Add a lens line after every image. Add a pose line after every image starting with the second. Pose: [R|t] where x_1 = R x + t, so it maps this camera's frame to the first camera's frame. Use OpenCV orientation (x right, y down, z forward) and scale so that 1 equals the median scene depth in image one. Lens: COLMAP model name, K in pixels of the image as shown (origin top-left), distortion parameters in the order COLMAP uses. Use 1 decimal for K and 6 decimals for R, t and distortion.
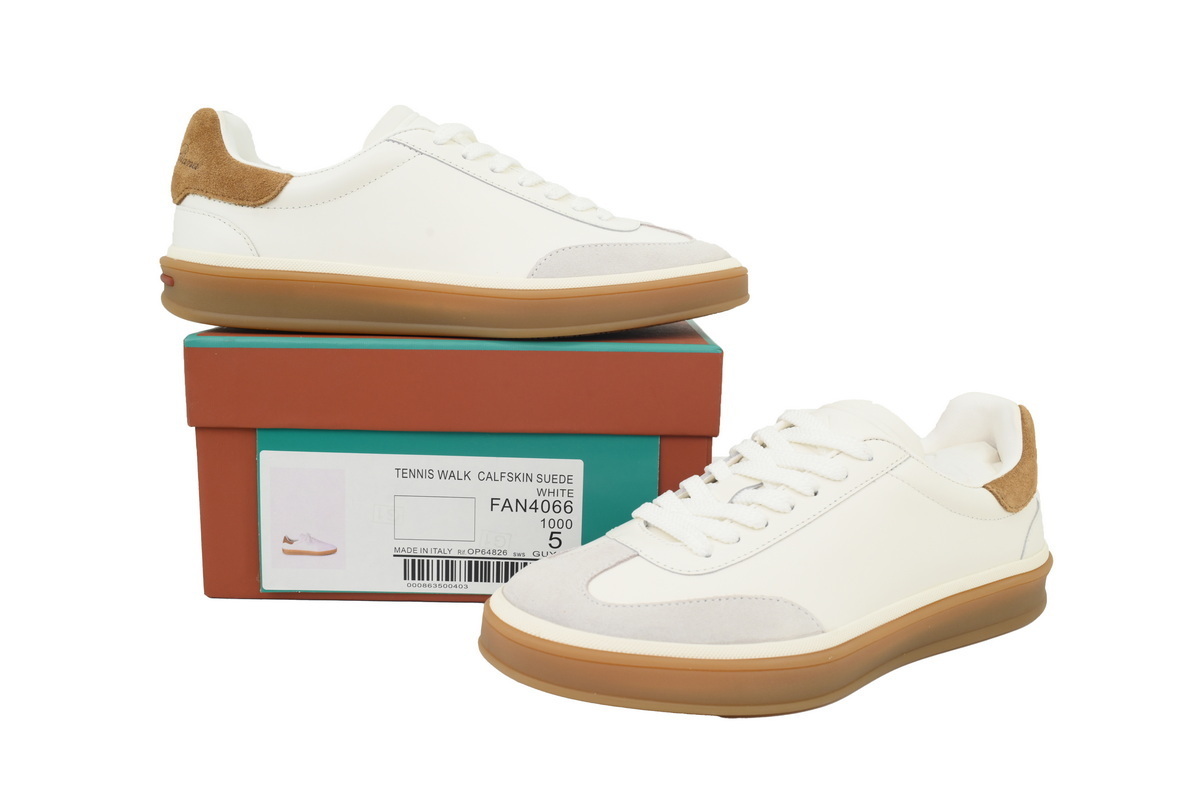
lens RADIAL K [[1031.9, 0, 600.0], [0, 1031.9, 400.0], [0, 0, 1]] dist [0.005241, -0.000173]
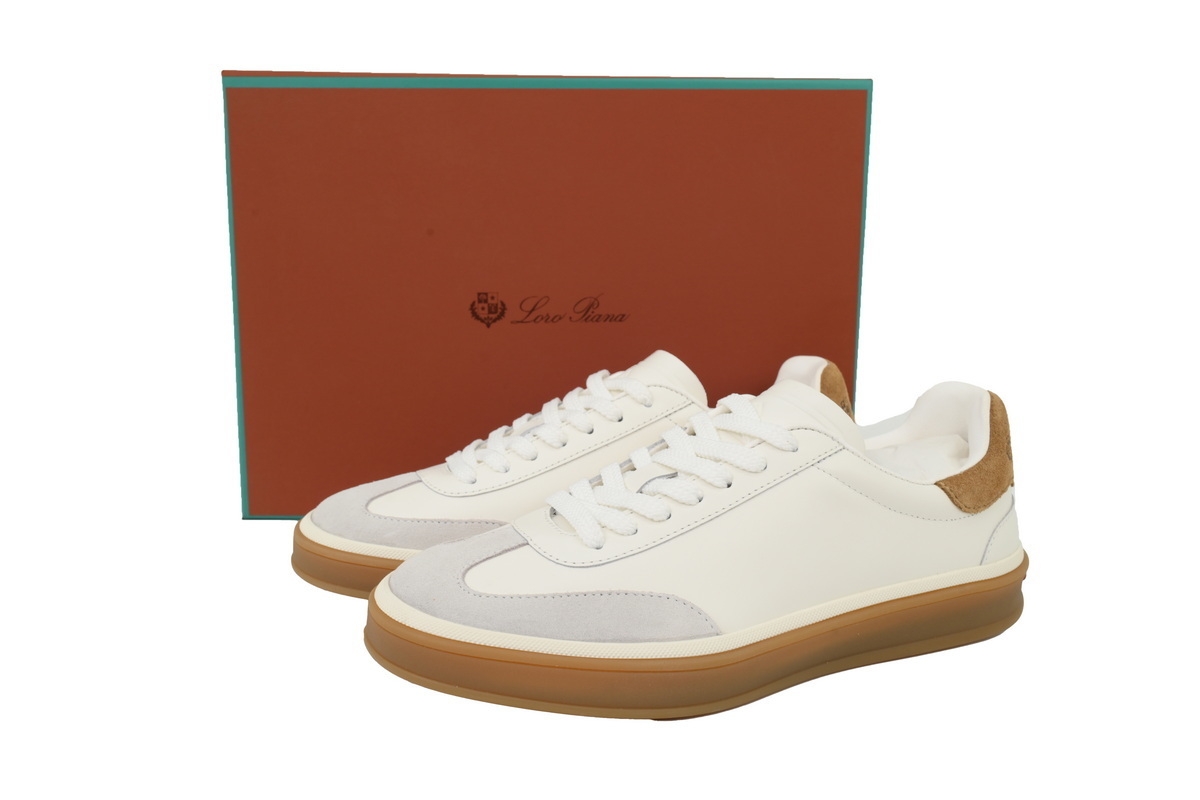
lens RADIAL K [[1031.9, 0, 600.0], [0, 1031.9, 400.0], [0, 0, 1]] dist [0.005241, -0.000173]
pose [[0.990851, 0.019193, -0.133587, 0.221588], [-0.017489, 0.999750, 0.013920, 0.002967], [0.133821, -0.011457, 0.990939, 0.065155]]
